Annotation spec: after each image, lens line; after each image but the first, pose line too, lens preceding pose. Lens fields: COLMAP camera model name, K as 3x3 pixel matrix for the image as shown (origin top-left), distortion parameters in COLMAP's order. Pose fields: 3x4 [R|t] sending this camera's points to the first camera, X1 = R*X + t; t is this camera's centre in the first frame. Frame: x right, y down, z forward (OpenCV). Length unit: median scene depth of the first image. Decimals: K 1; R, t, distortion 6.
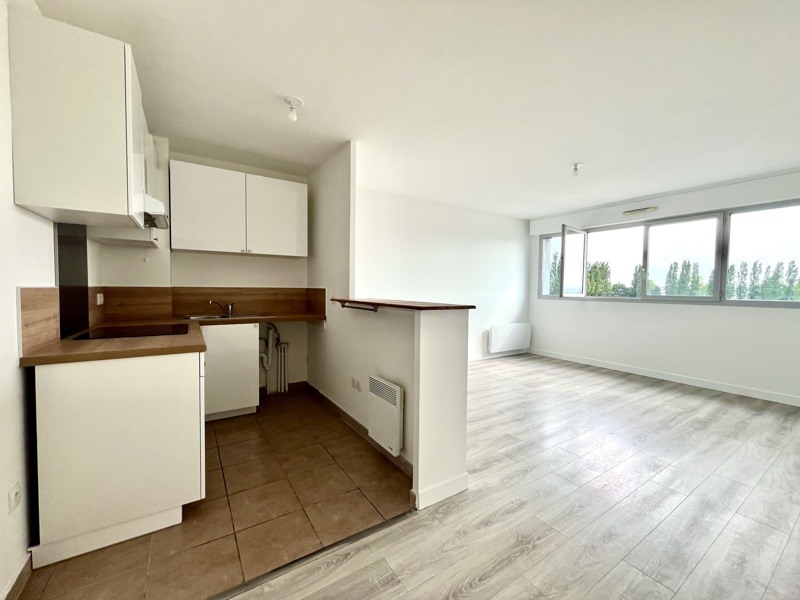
lens RADIAL K [[323.2, 0, 400.0], [0, 323.2, 300.0], [0, 0, 1]] dist [-0.001132, -0.000057]
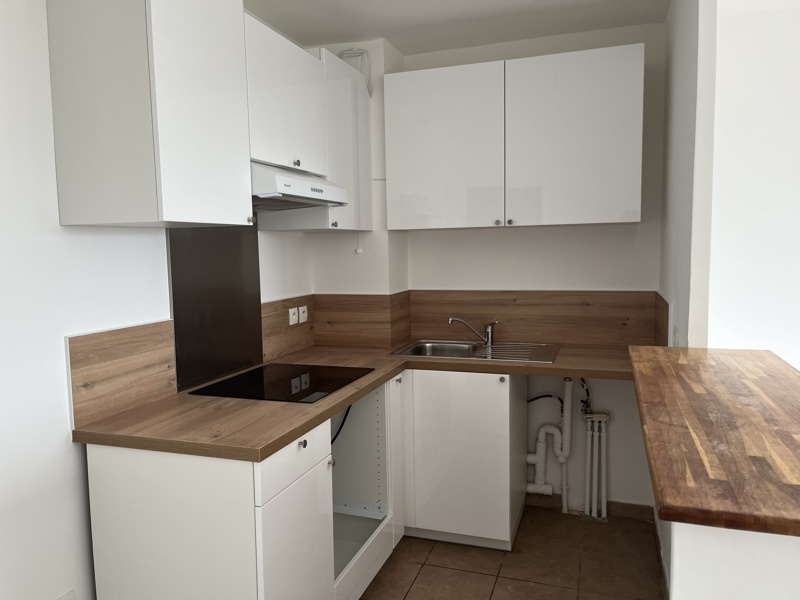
lens RADIAL K [[612.0, 0, 400.0], [0, 612.0, 300.0], [0, 0, 1]] dist [-0.005214, -0.002958]
pose [[0.614291, 0.047509, -0.787648, 0.177273], [-0.004211, 0.998369, 0.056935, -0.092446], [0.789068, -0.031658, 0.613490, 0.328048]]
